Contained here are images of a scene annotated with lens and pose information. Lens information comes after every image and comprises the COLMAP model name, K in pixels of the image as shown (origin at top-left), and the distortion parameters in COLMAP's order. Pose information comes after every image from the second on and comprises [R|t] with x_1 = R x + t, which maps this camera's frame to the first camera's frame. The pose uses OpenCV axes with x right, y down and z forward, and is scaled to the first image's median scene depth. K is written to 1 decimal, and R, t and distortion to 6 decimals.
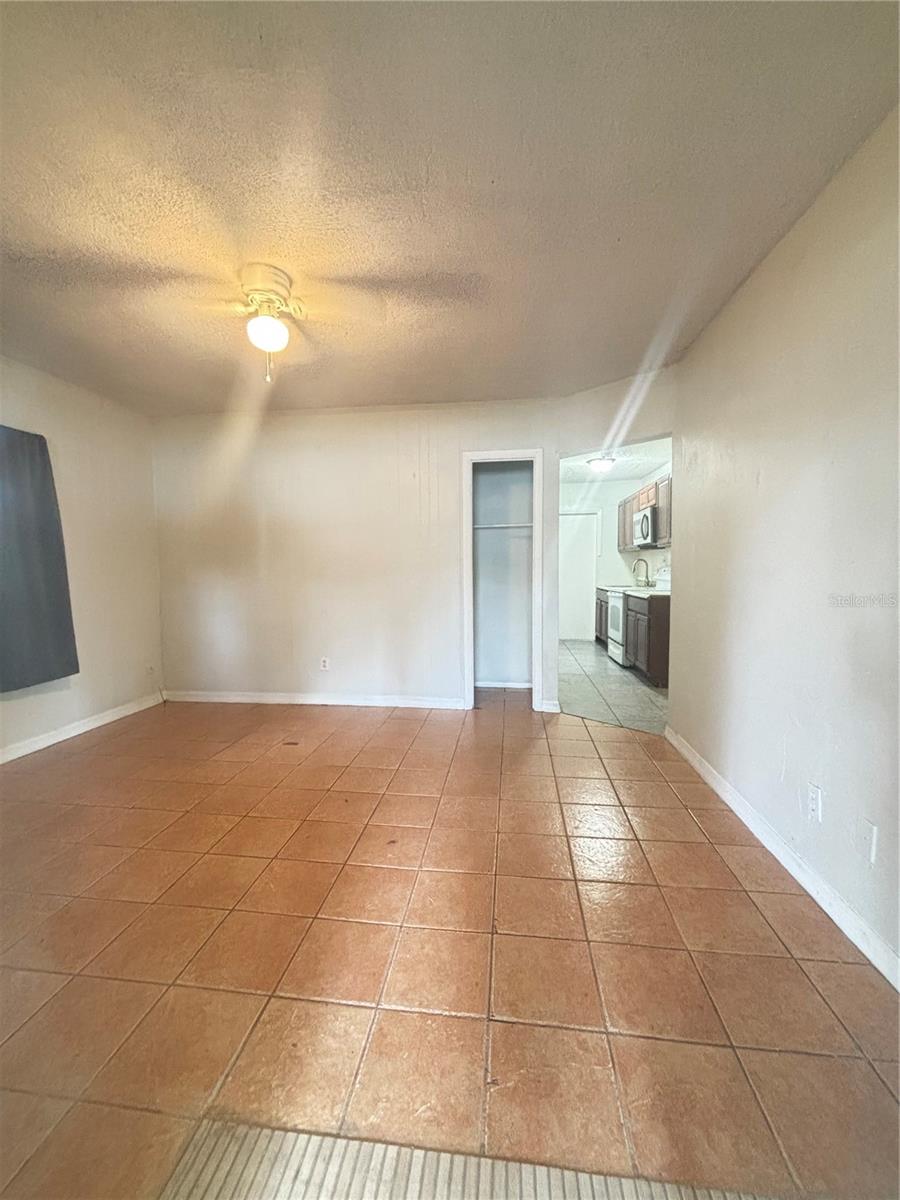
lens RADIAL K [[488.0, 0, 447.2], [0, 488.0, 599.1], [0, 0, 1]] dist [0.008076, 0.000644]
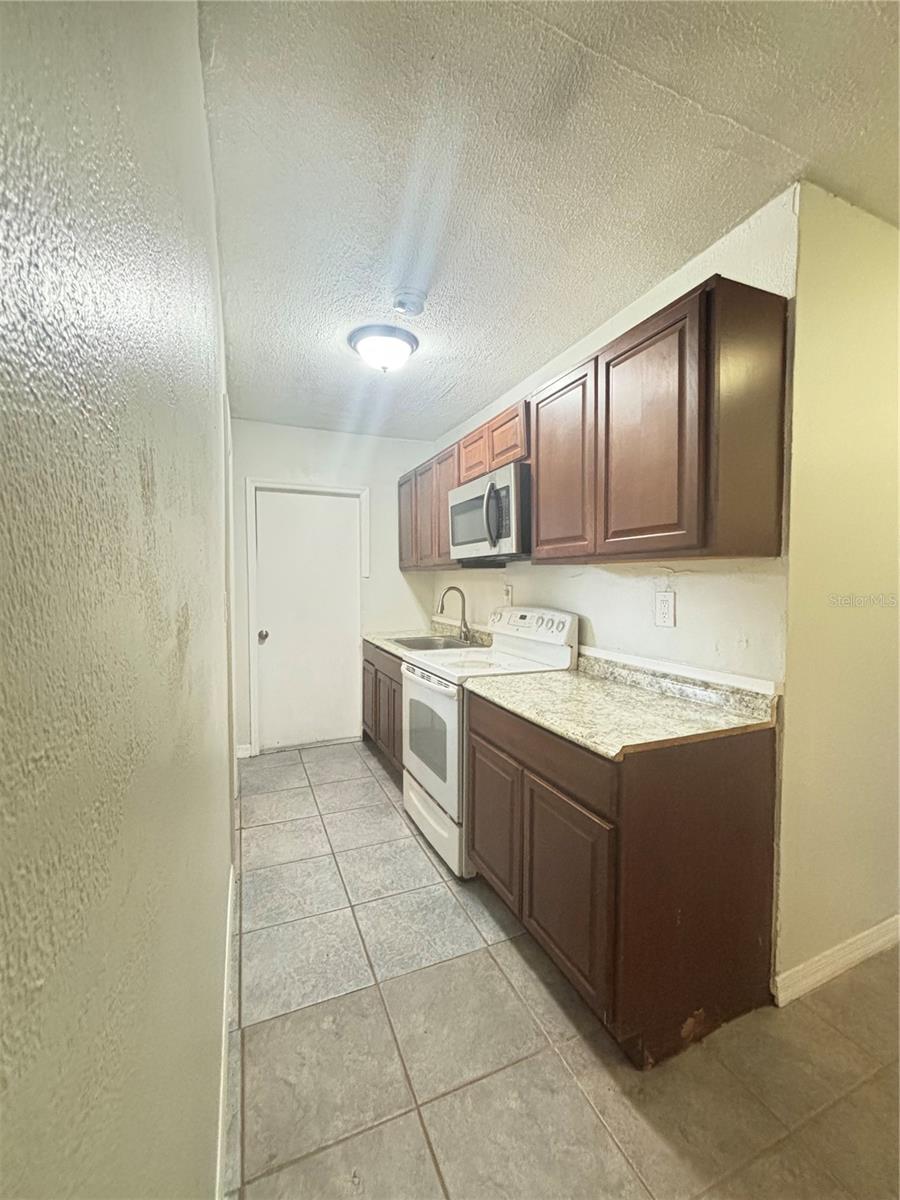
lens RADIAL K [[488.0, 0, 455.9], [0, 488.0, 598.6], [0, 0, 1]] dist [0.008076, 0.000644]
pose [[0.856156, -0.018190, 0.516396, 0.151470], [0.031348, 0.999368, -0.016772, -0.065604], [-0.515765, 0.030547, 0.856185, 0.613655]]
